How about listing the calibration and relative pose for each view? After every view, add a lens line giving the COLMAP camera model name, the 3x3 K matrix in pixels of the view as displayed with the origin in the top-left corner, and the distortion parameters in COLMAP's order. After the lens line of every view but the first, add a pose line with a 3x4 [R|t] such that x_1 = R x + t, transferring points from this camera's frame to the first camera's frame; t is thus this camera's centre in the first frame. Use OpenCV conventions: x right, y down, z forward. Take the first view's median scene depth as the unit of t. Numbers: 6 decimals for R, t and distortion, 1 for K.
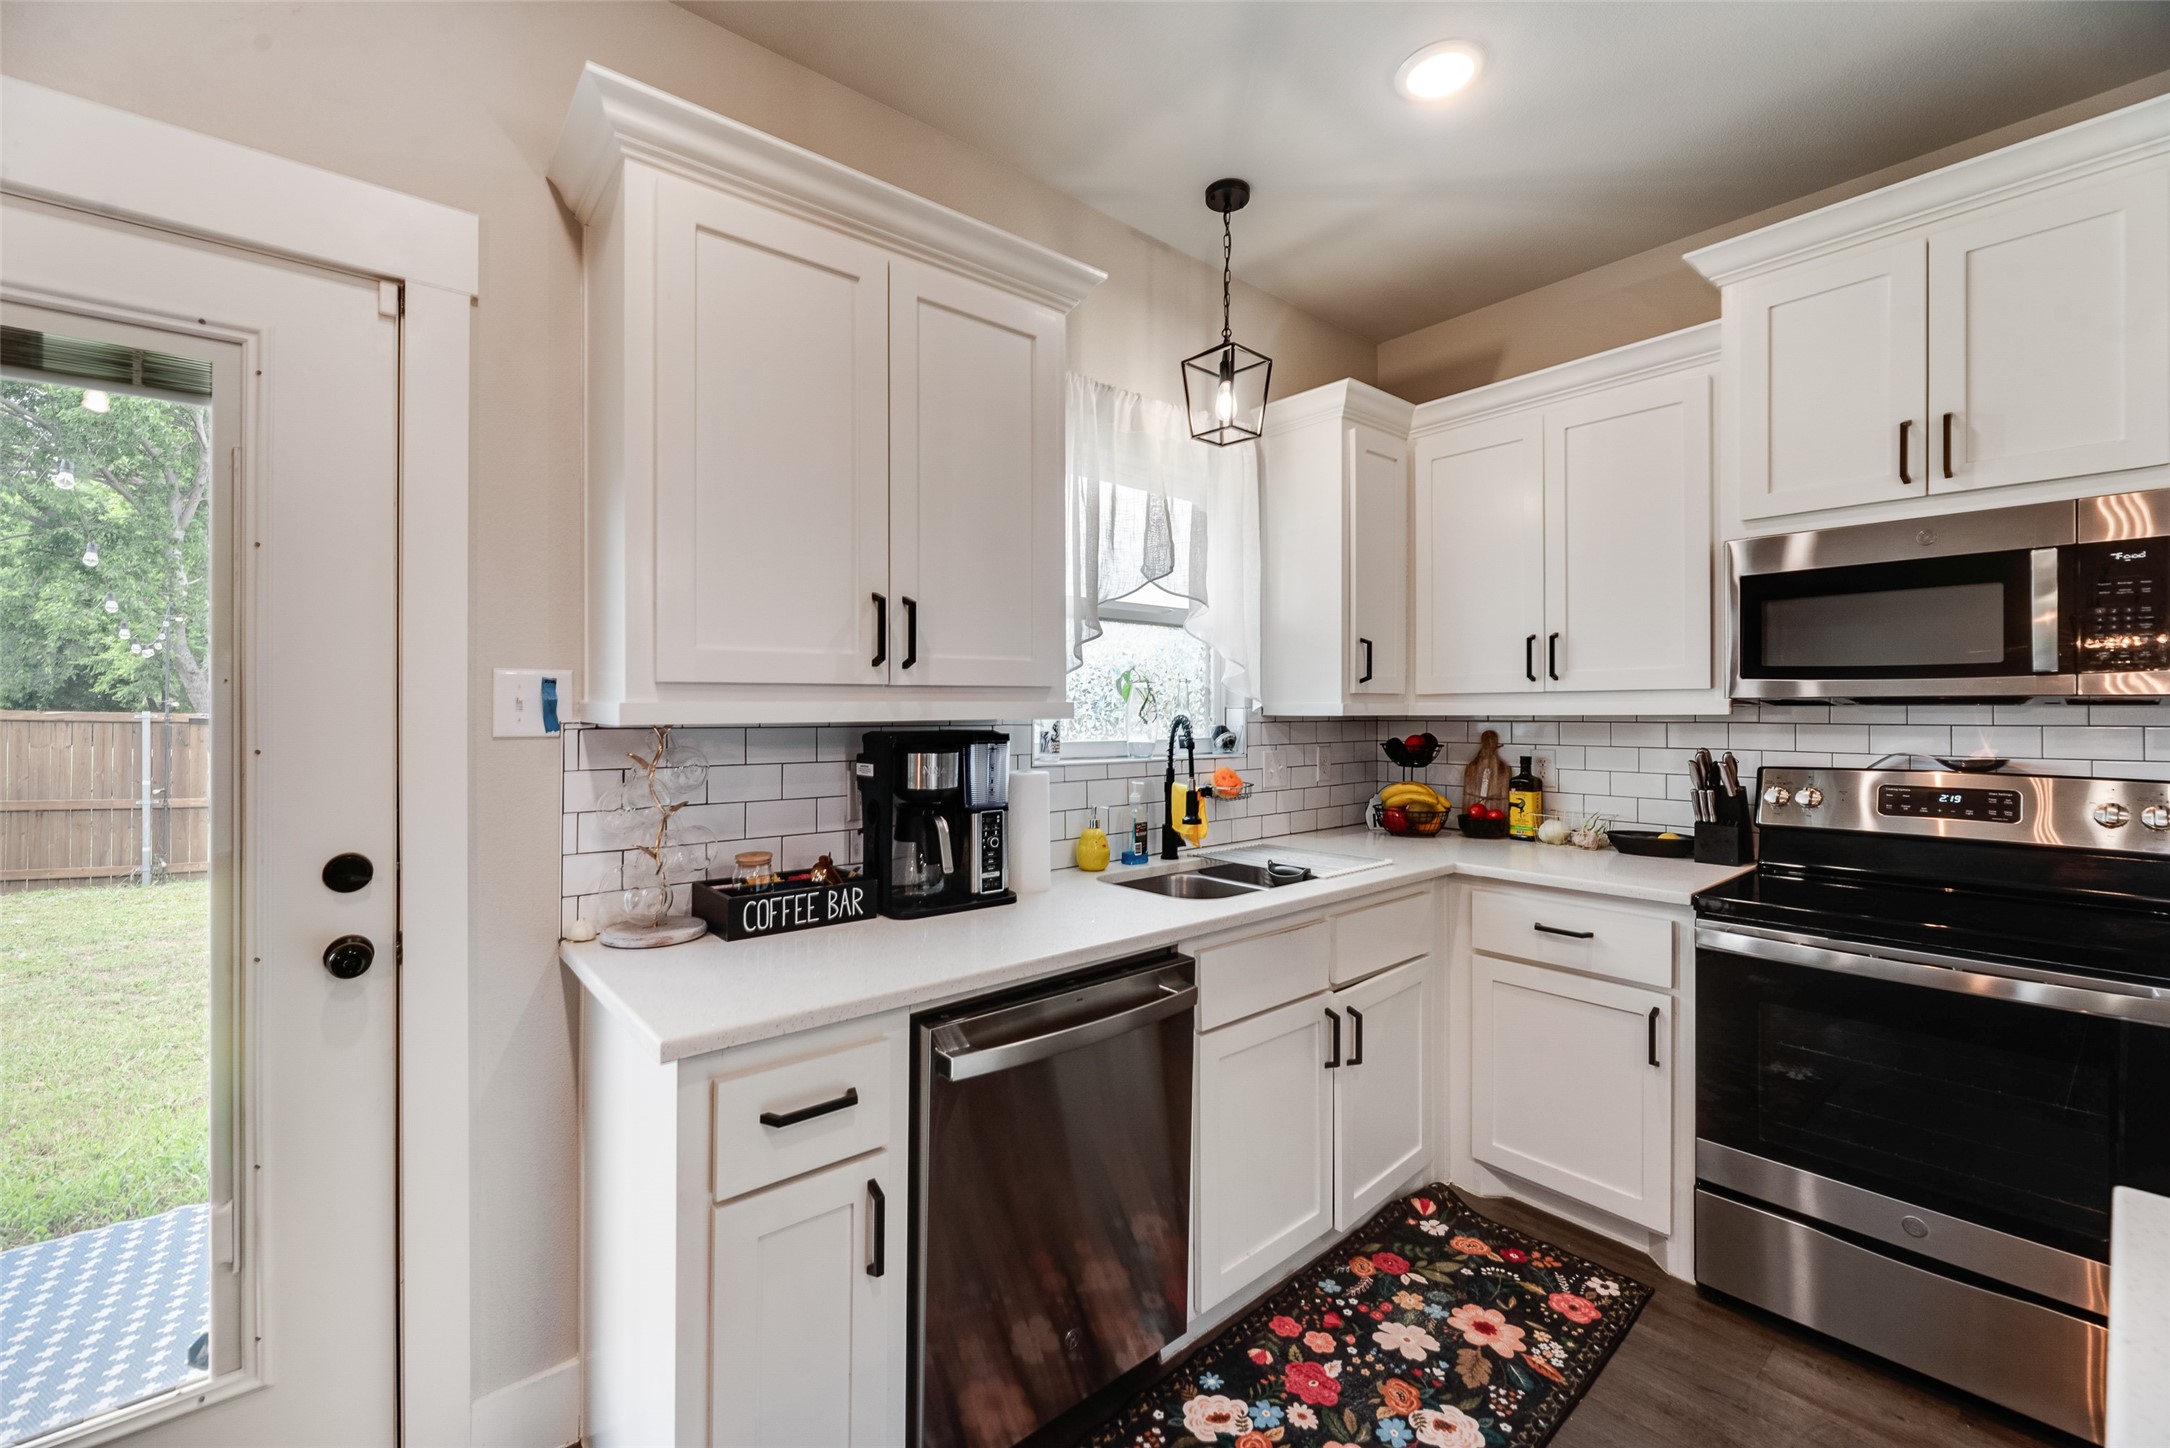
lens RADIAL K [[883.3, 0, 1085.0], [0, 883.3, 724.0], [0, 0, 1]] dist [-0.001494, 0.000014]
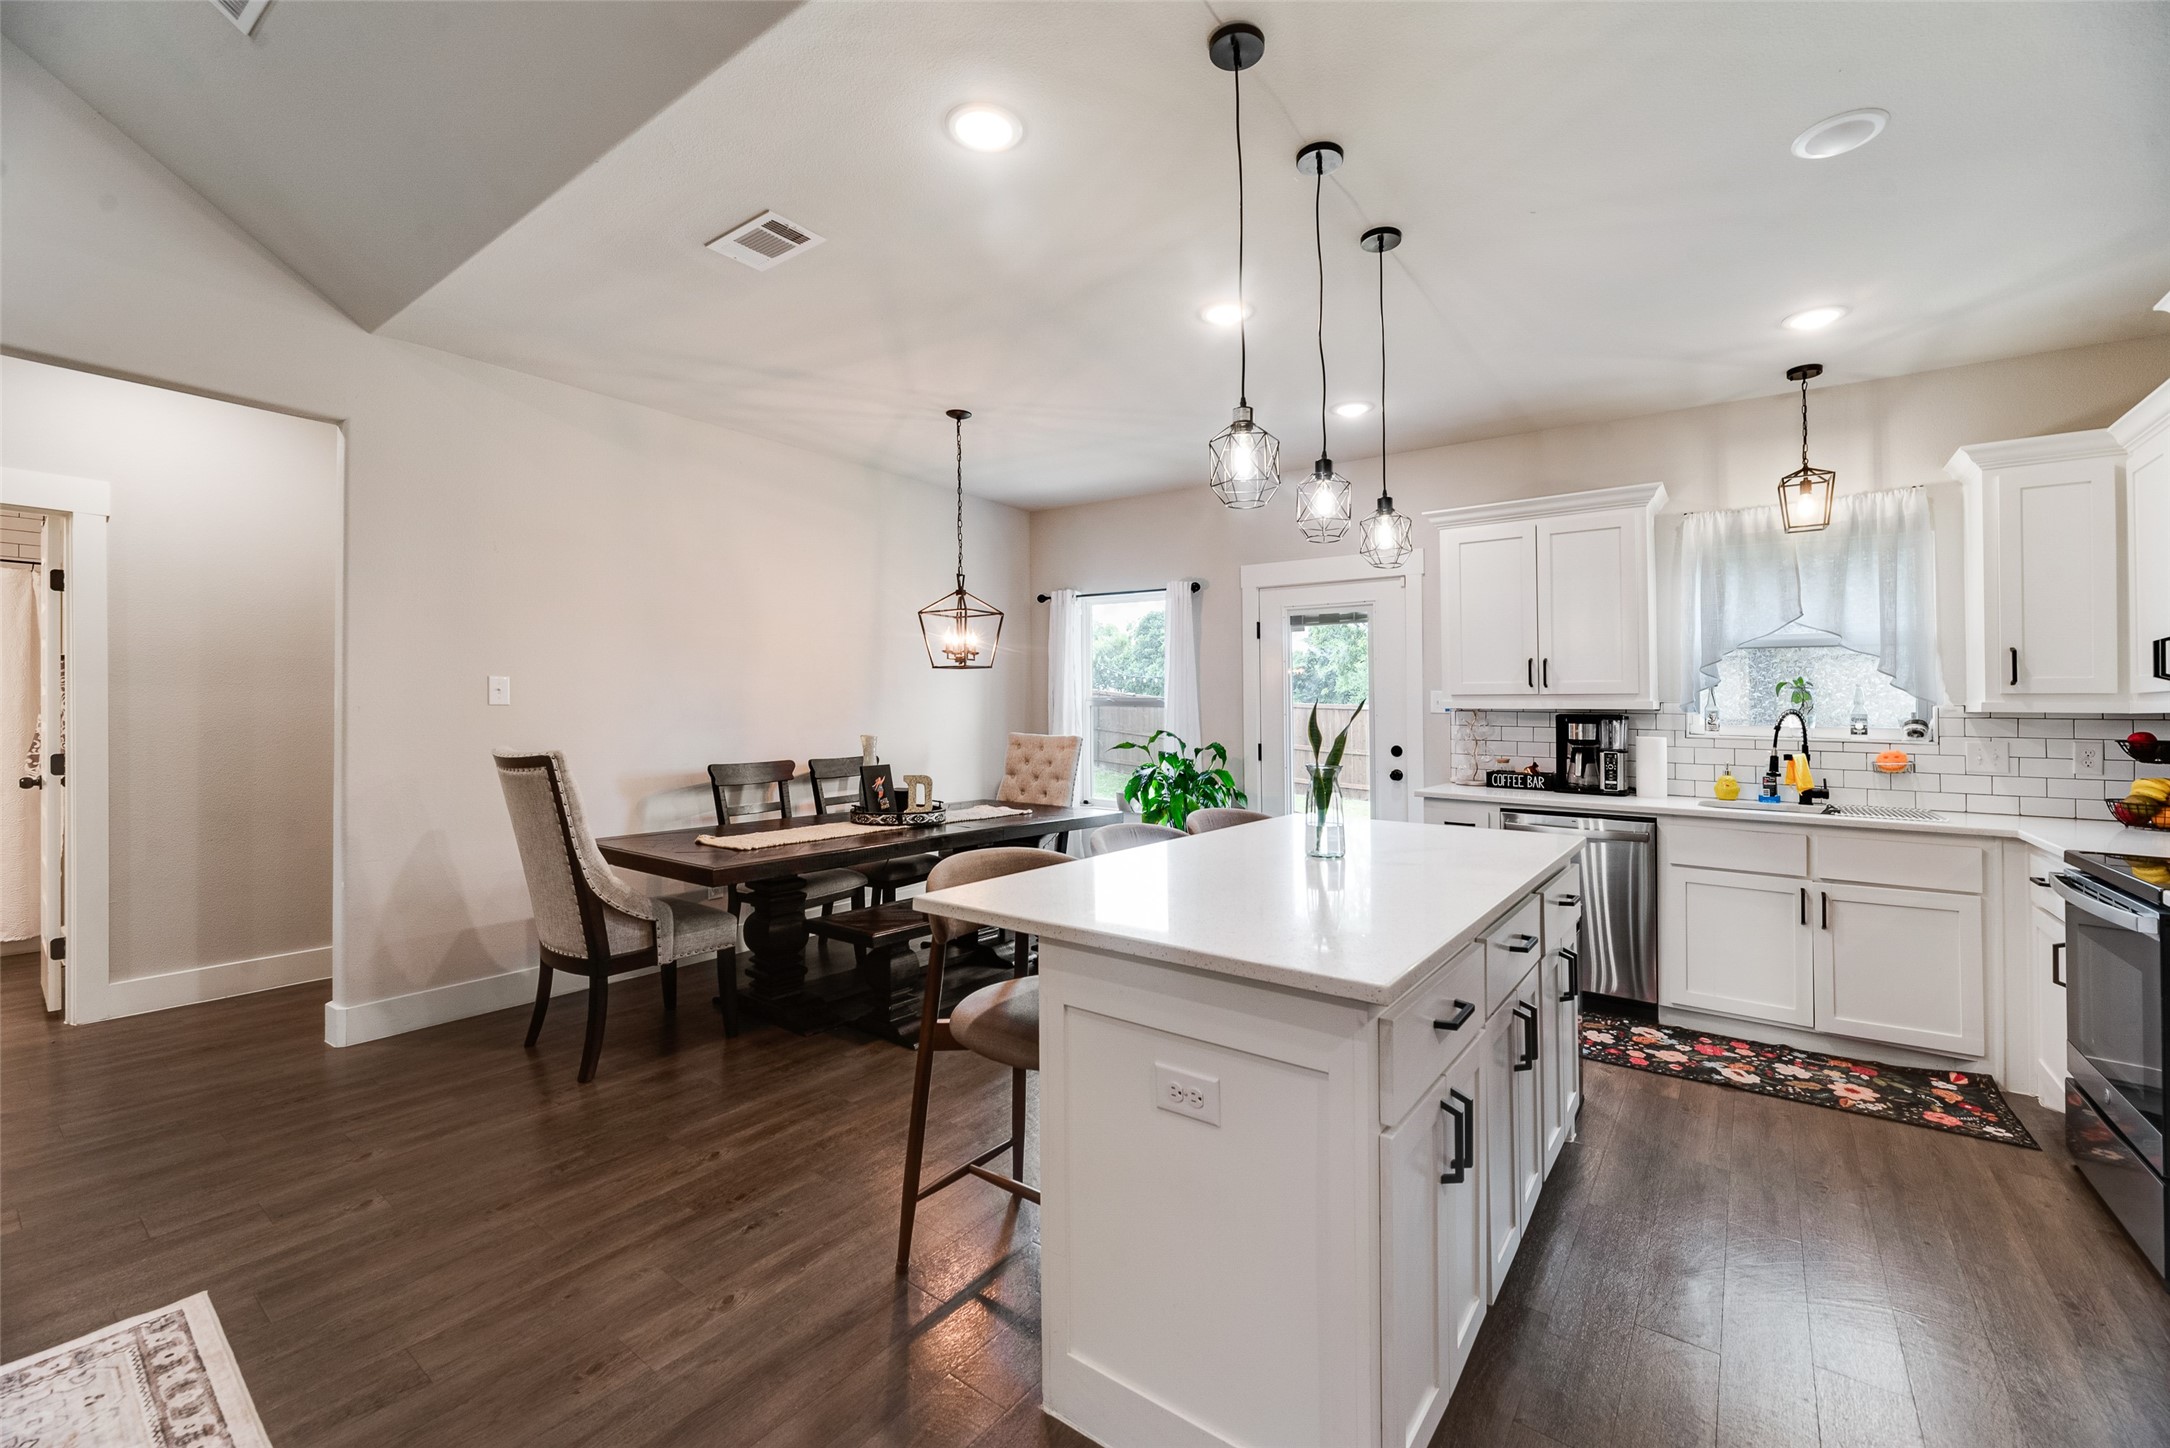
lens RADIAL K [[886.5, 0, 1091.3], [0, 886.5, 743.6], [0, 0, 1]] dist [-0.004449, -0.000561]
pose [[0.223518, 0.042977, -0.973752, 1.541608], [-0.026508, 0.998926, 0.038003, 0.026915], [0.974339, 0.017318, 0.224417, -0.660414]]
